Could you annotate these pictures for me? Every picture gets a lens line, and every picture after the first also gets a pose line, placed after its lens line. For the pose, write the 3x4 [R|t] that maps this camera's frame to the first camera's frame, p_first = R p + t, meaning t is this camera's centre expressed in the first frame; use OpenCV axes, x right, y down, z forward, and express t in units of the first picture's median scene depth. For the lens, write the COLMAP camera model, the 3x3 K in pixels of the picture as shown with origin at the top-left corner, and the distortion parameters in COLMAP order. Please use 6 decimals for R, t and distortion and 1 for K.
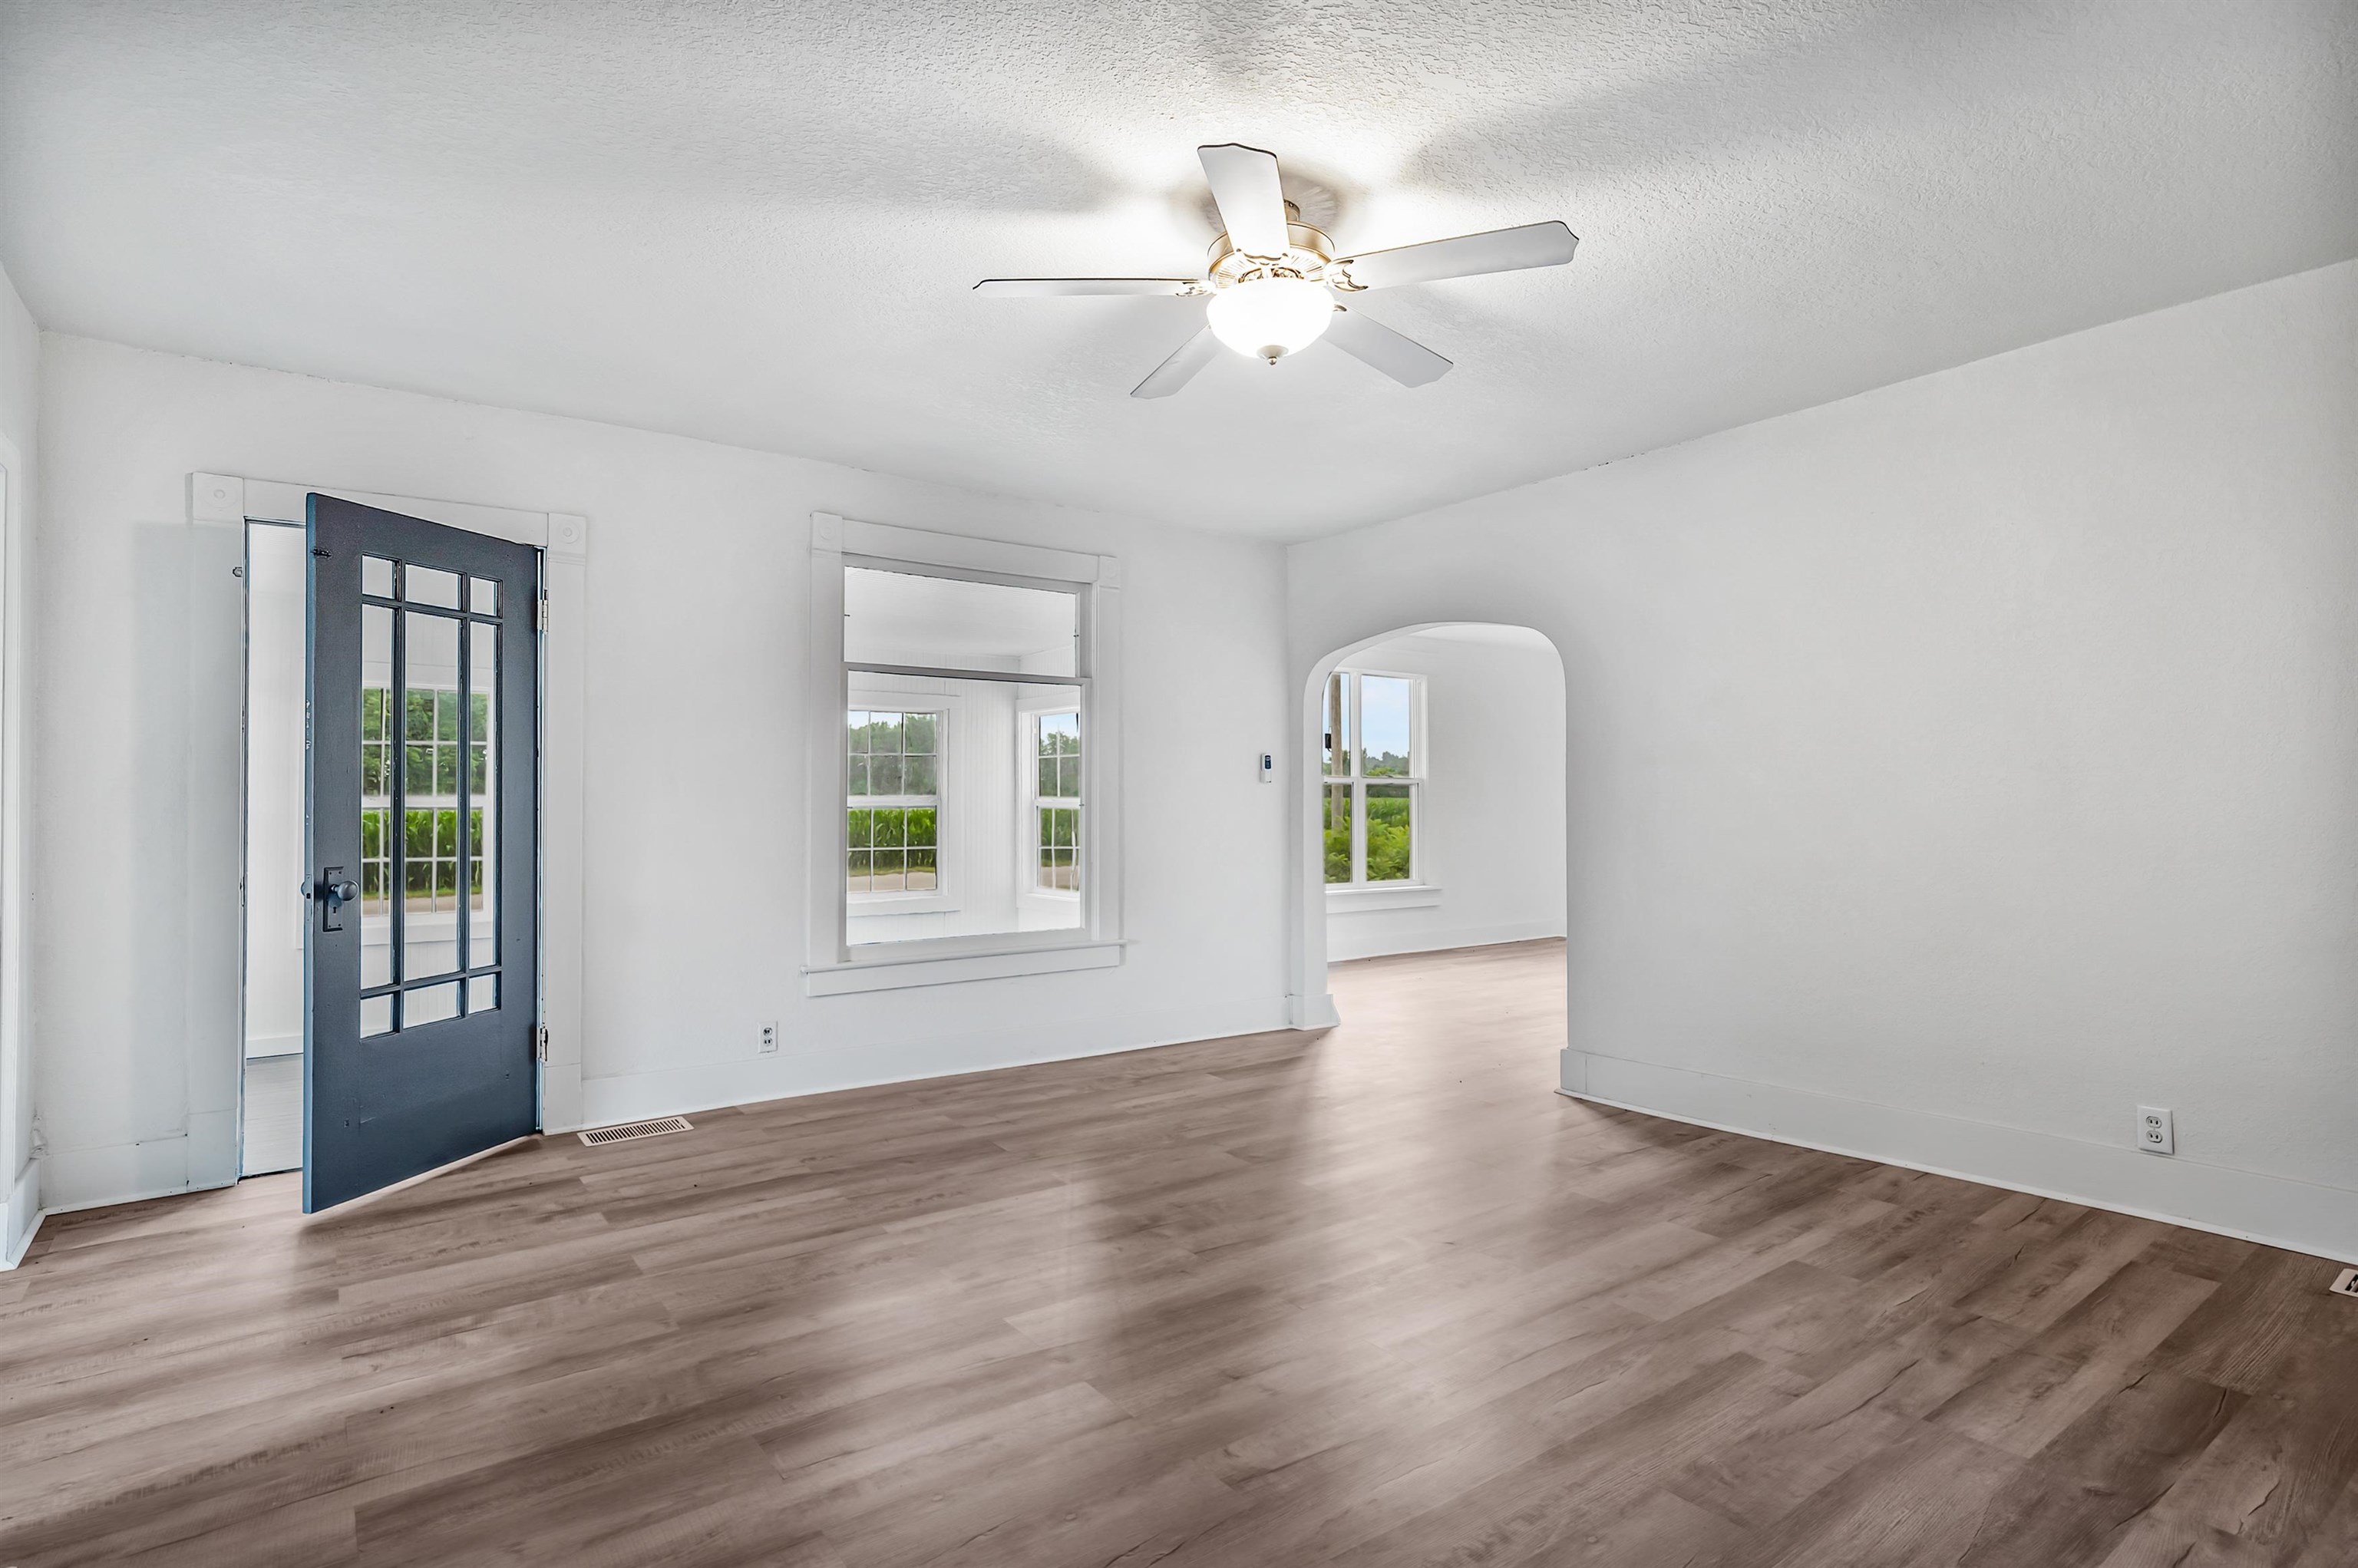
lens RADIAL K [[1175.8, 0, 1179.0], [0, 1175.8, 784.0], [0, 0, 1]] dist [-0.002243, 0.000160]
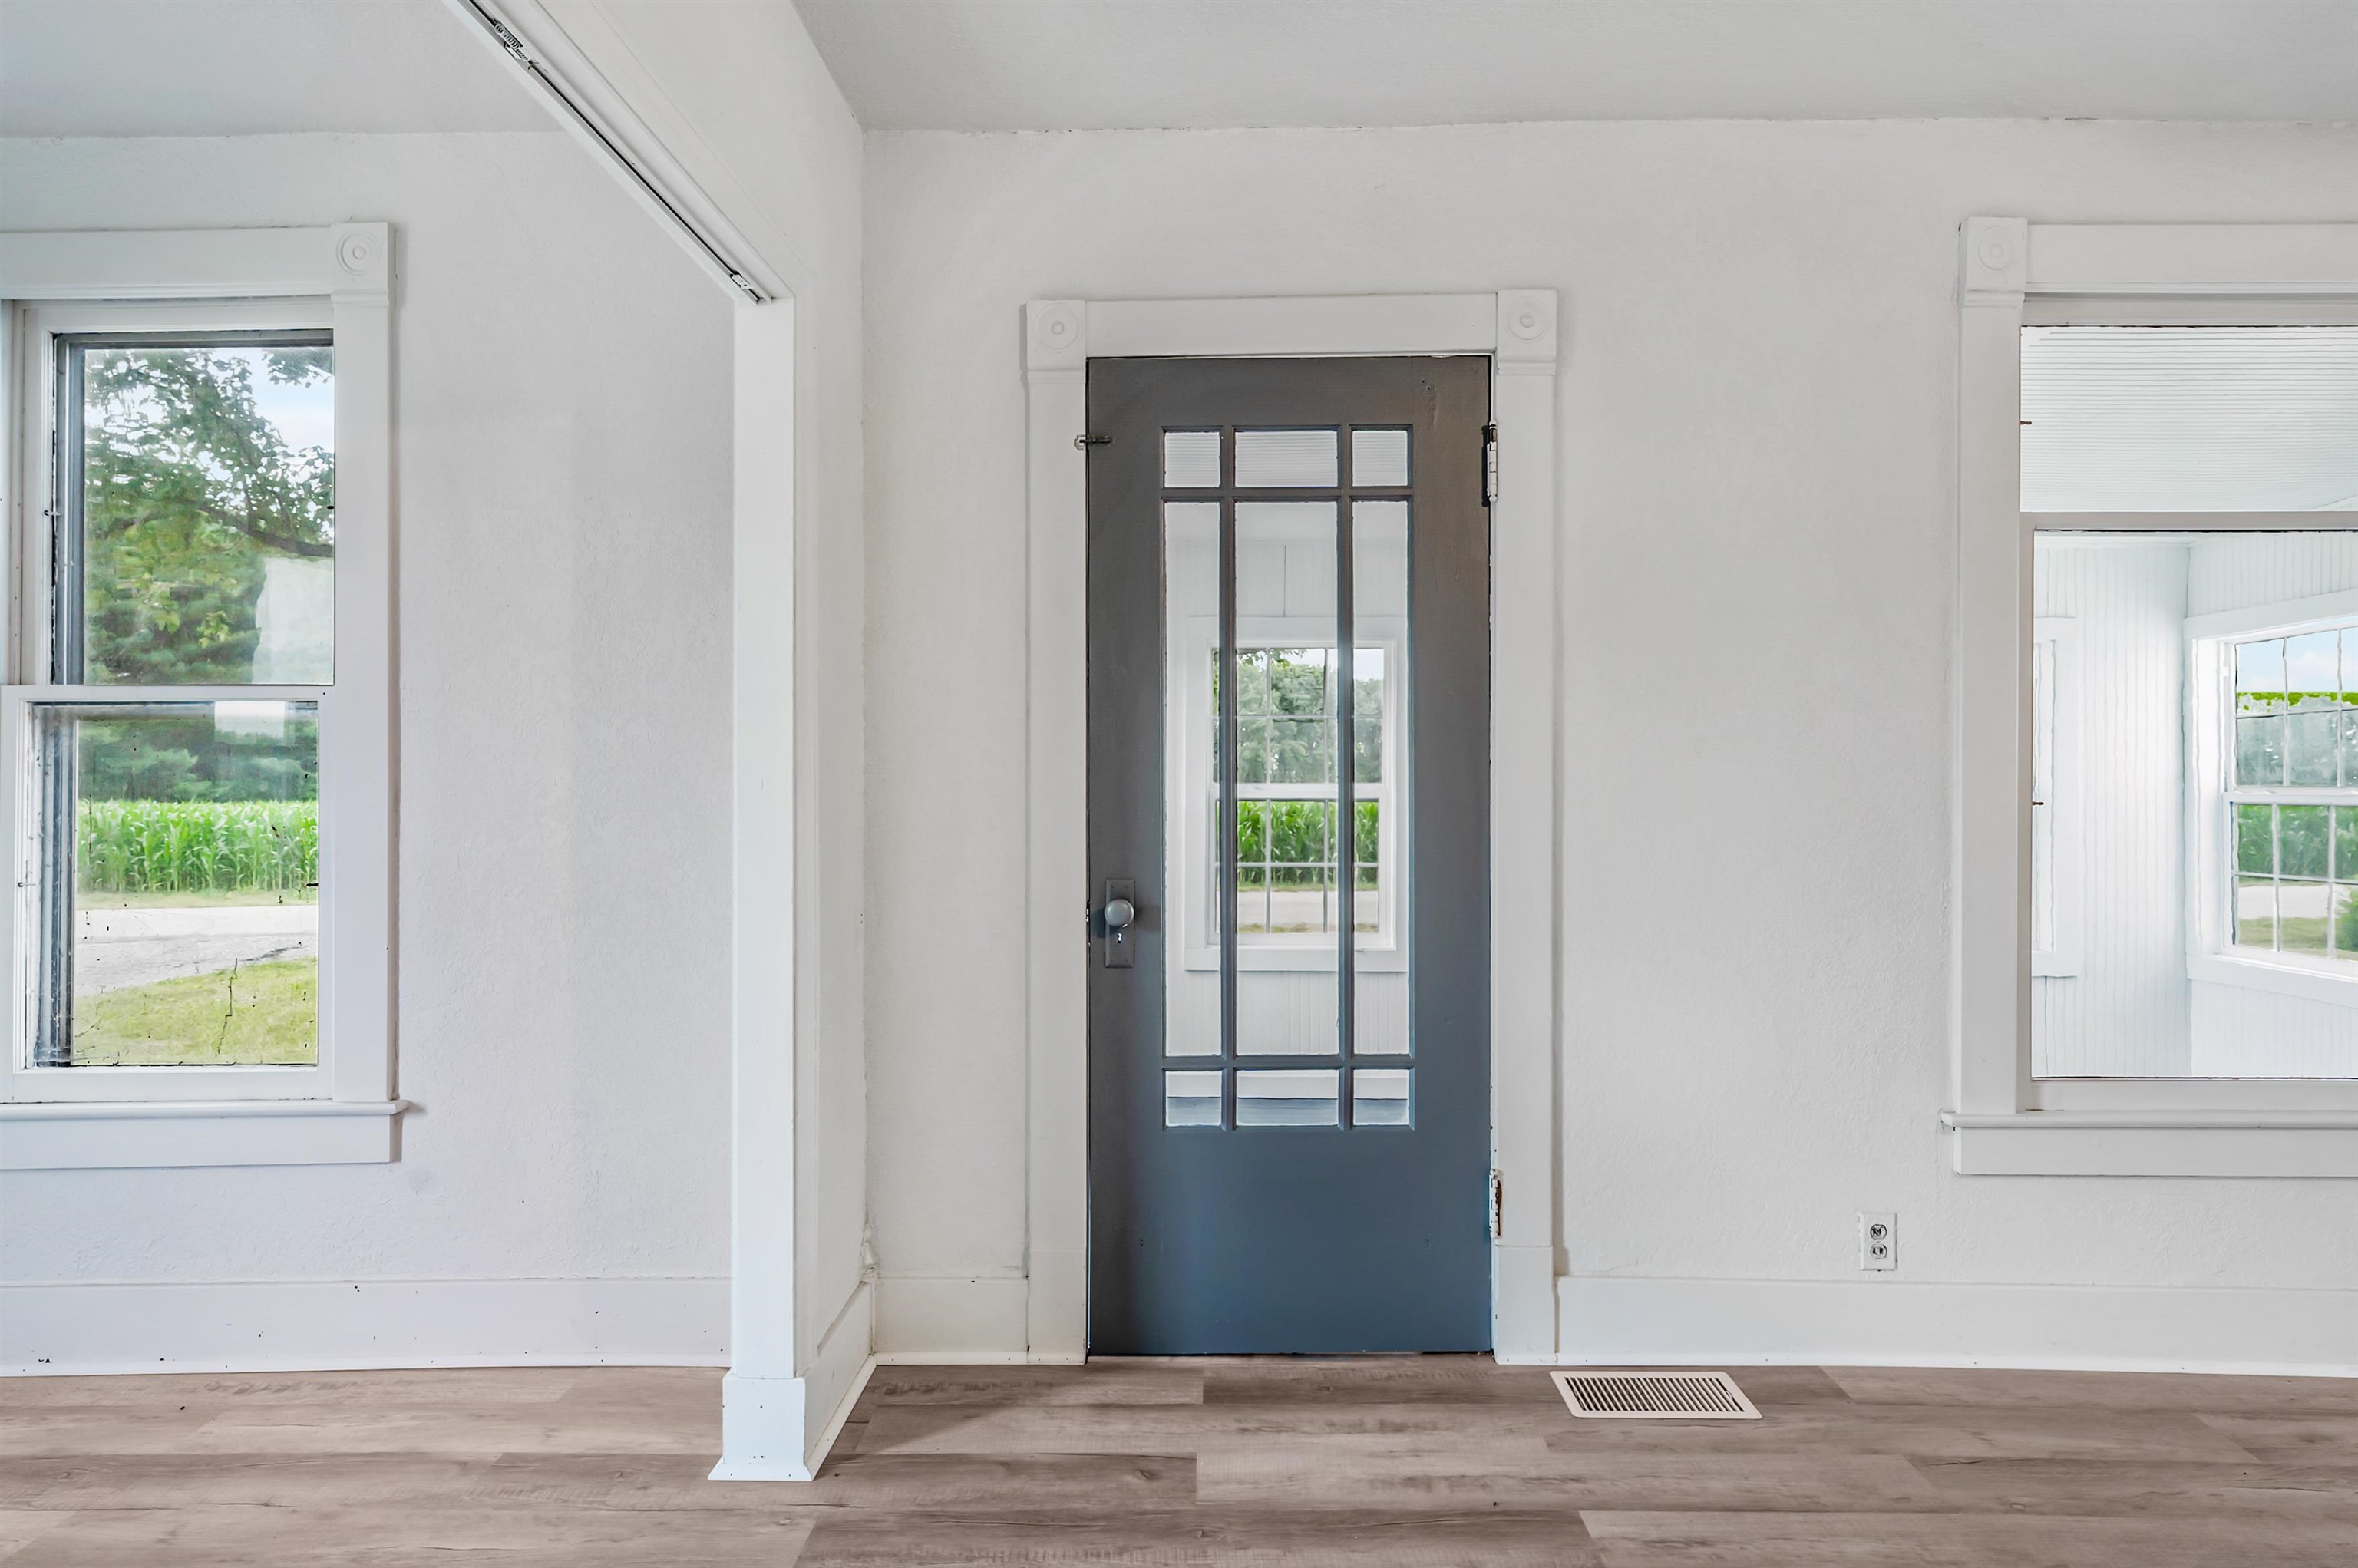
lens RADIAL K [[1394.1, 0, 1179.0], [0, 1394.1, 784.0], [0, 0, 1]] dist [0.002830, -0.001426]
pose [[0.786160, -0.001362, -0.618021, -0.236394], [0.005409, 0.999974, 0.004676, 0.007357], [0.617999, -0.007019, 0.786148, 0.360259]]
